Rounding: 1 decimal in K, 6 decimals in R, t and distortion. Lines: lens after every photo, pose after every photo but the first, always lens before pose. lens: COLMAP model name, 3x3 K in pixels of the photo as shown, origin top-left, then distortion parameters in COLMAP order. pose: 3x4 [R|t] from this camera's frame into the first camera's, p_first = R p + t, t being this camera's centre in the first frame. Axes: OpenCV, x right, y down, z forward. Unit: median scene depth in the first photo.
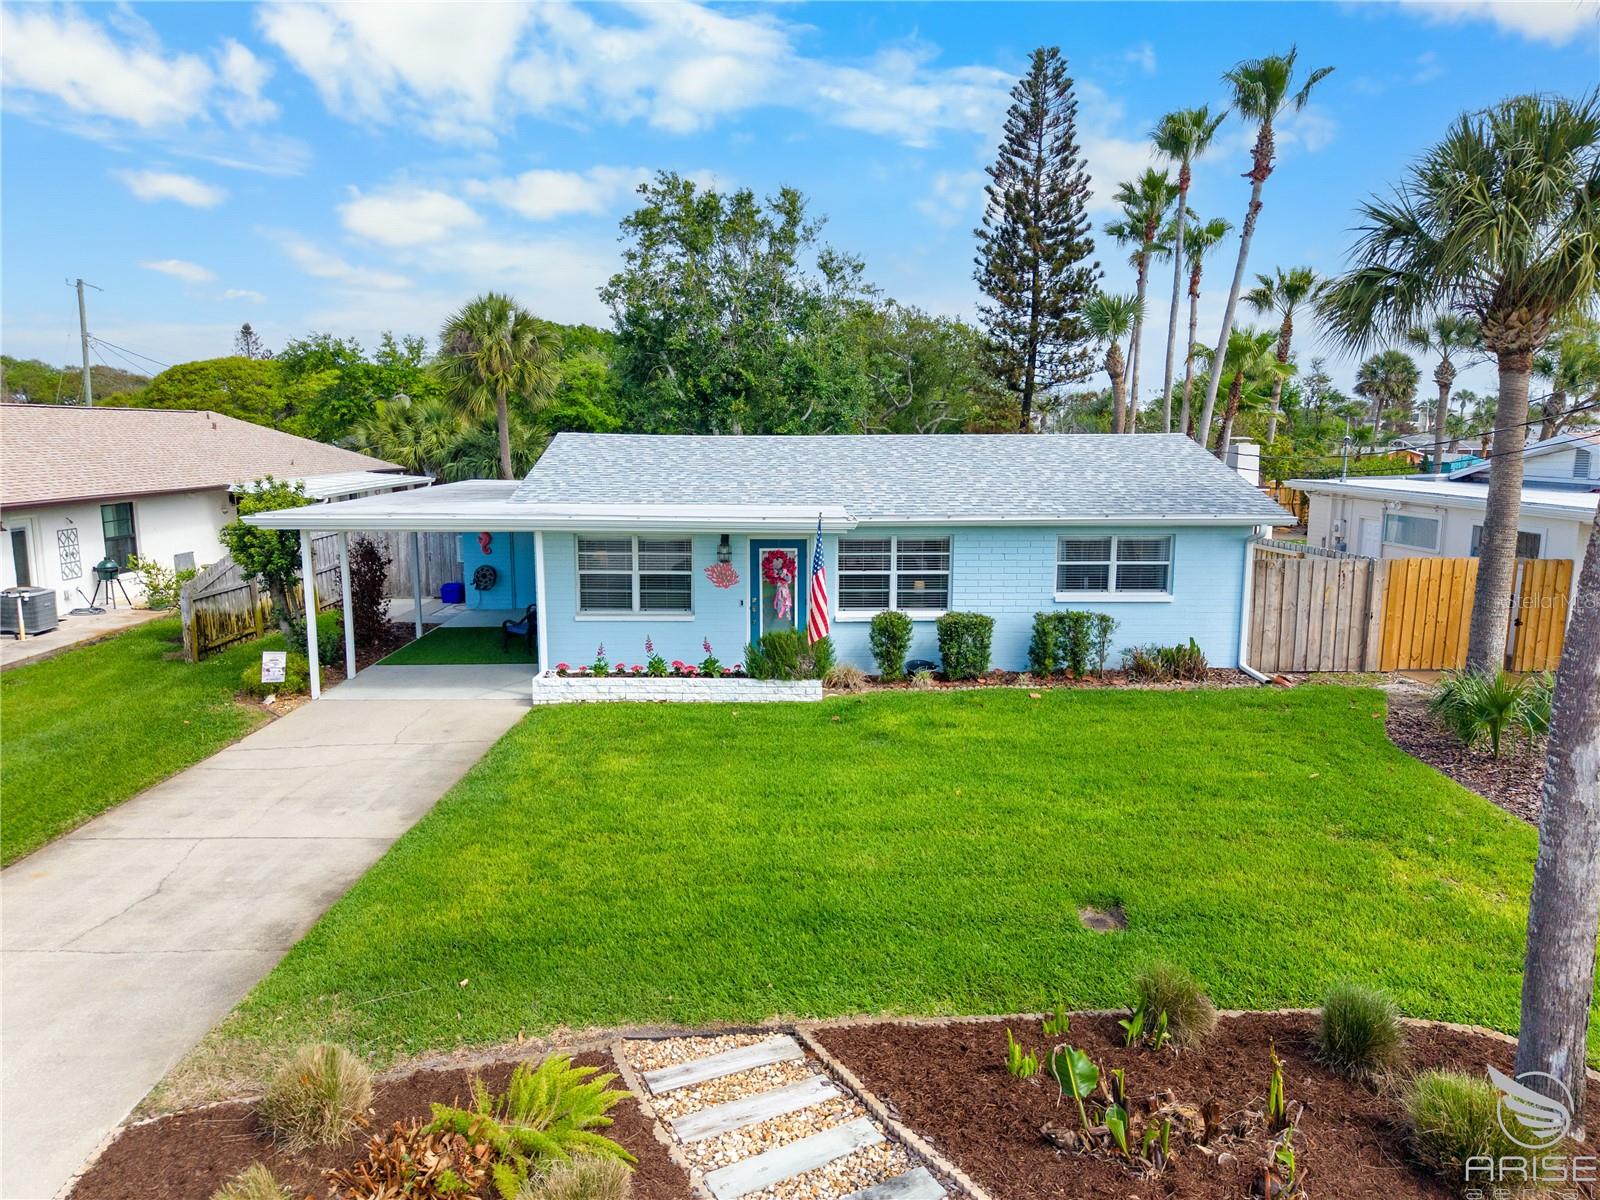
lens RADIAL K [[1067.4, 0, 795.7], [0, 1067.4, 601.7], [0, 0, 1]] dist [0.030120, -0.030639]
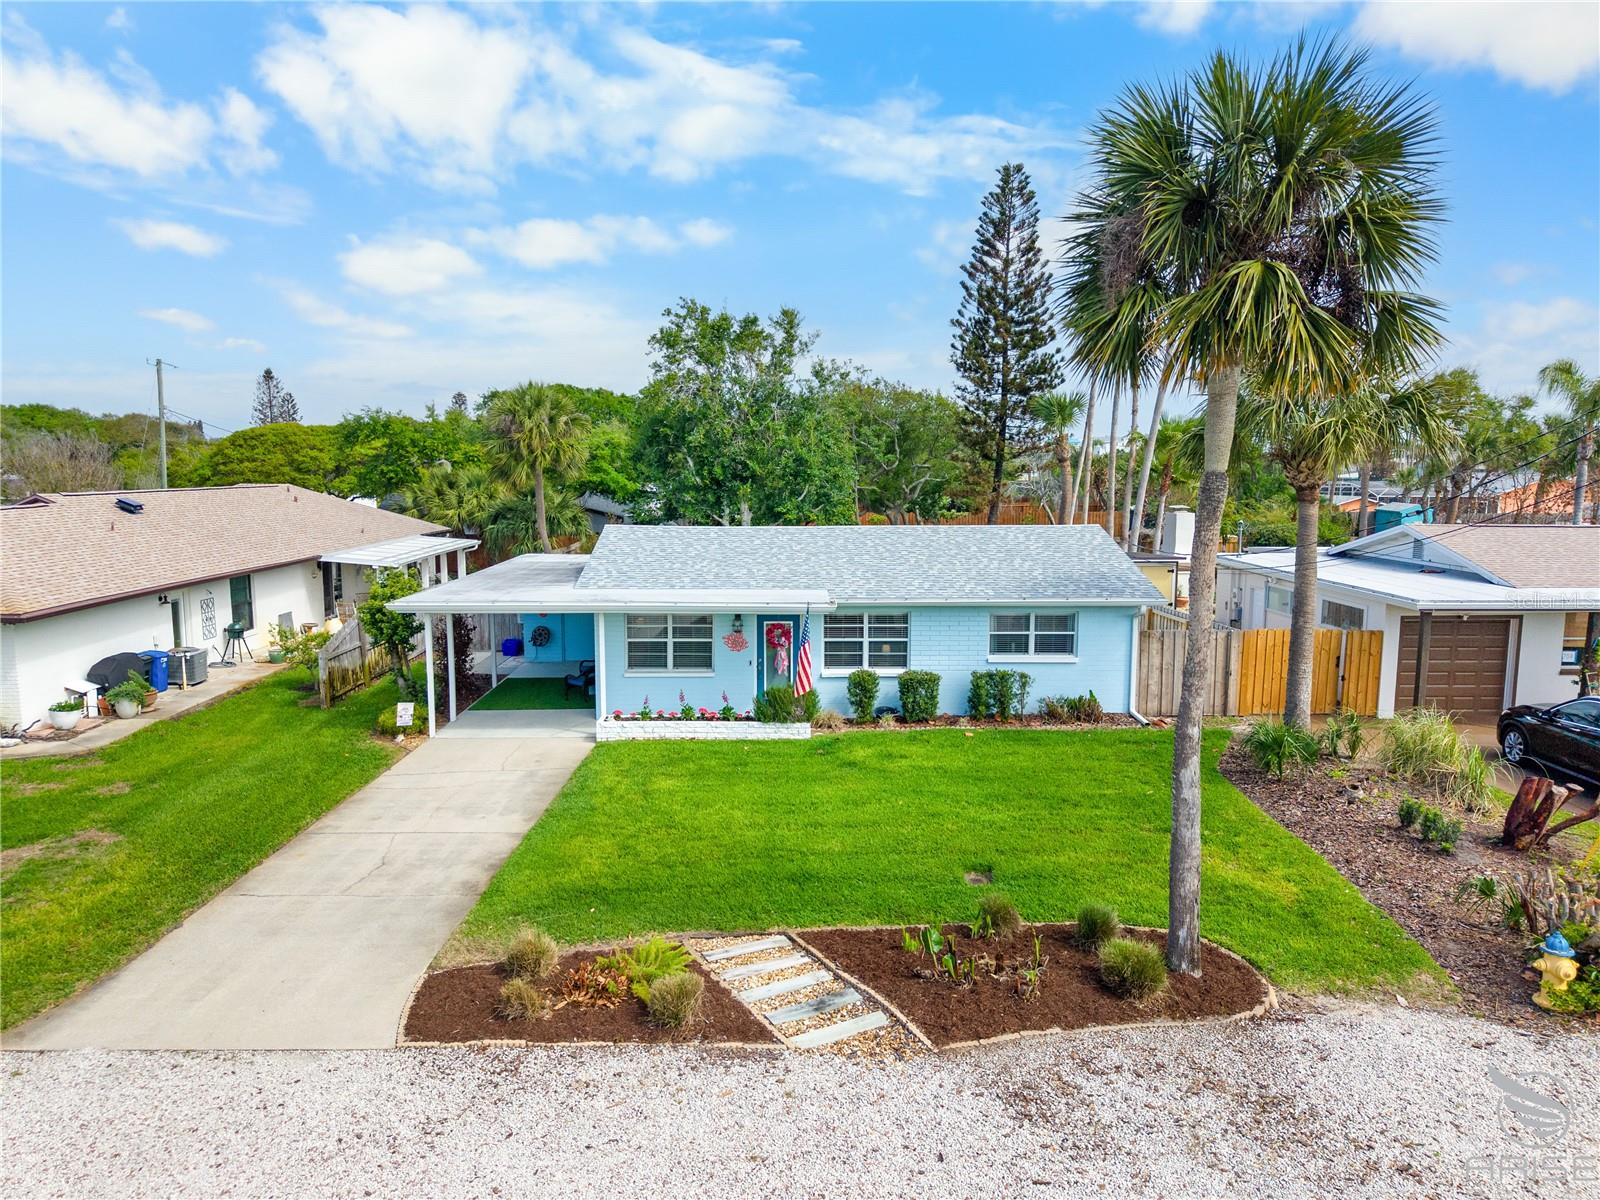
lens RADIAL K [[1064.5, 0, 800.0], [0, 1064.5, 600.0], [0, 0, 1]] dist [0.068558, -0.103633]
pose [[0.999994, 0.000548, 0.003378, 0.006160], [-0.000449, 0.999575, -0.029140, -0.038271], [-0.003392, 0.029138, 0.999570, -0.315757]]
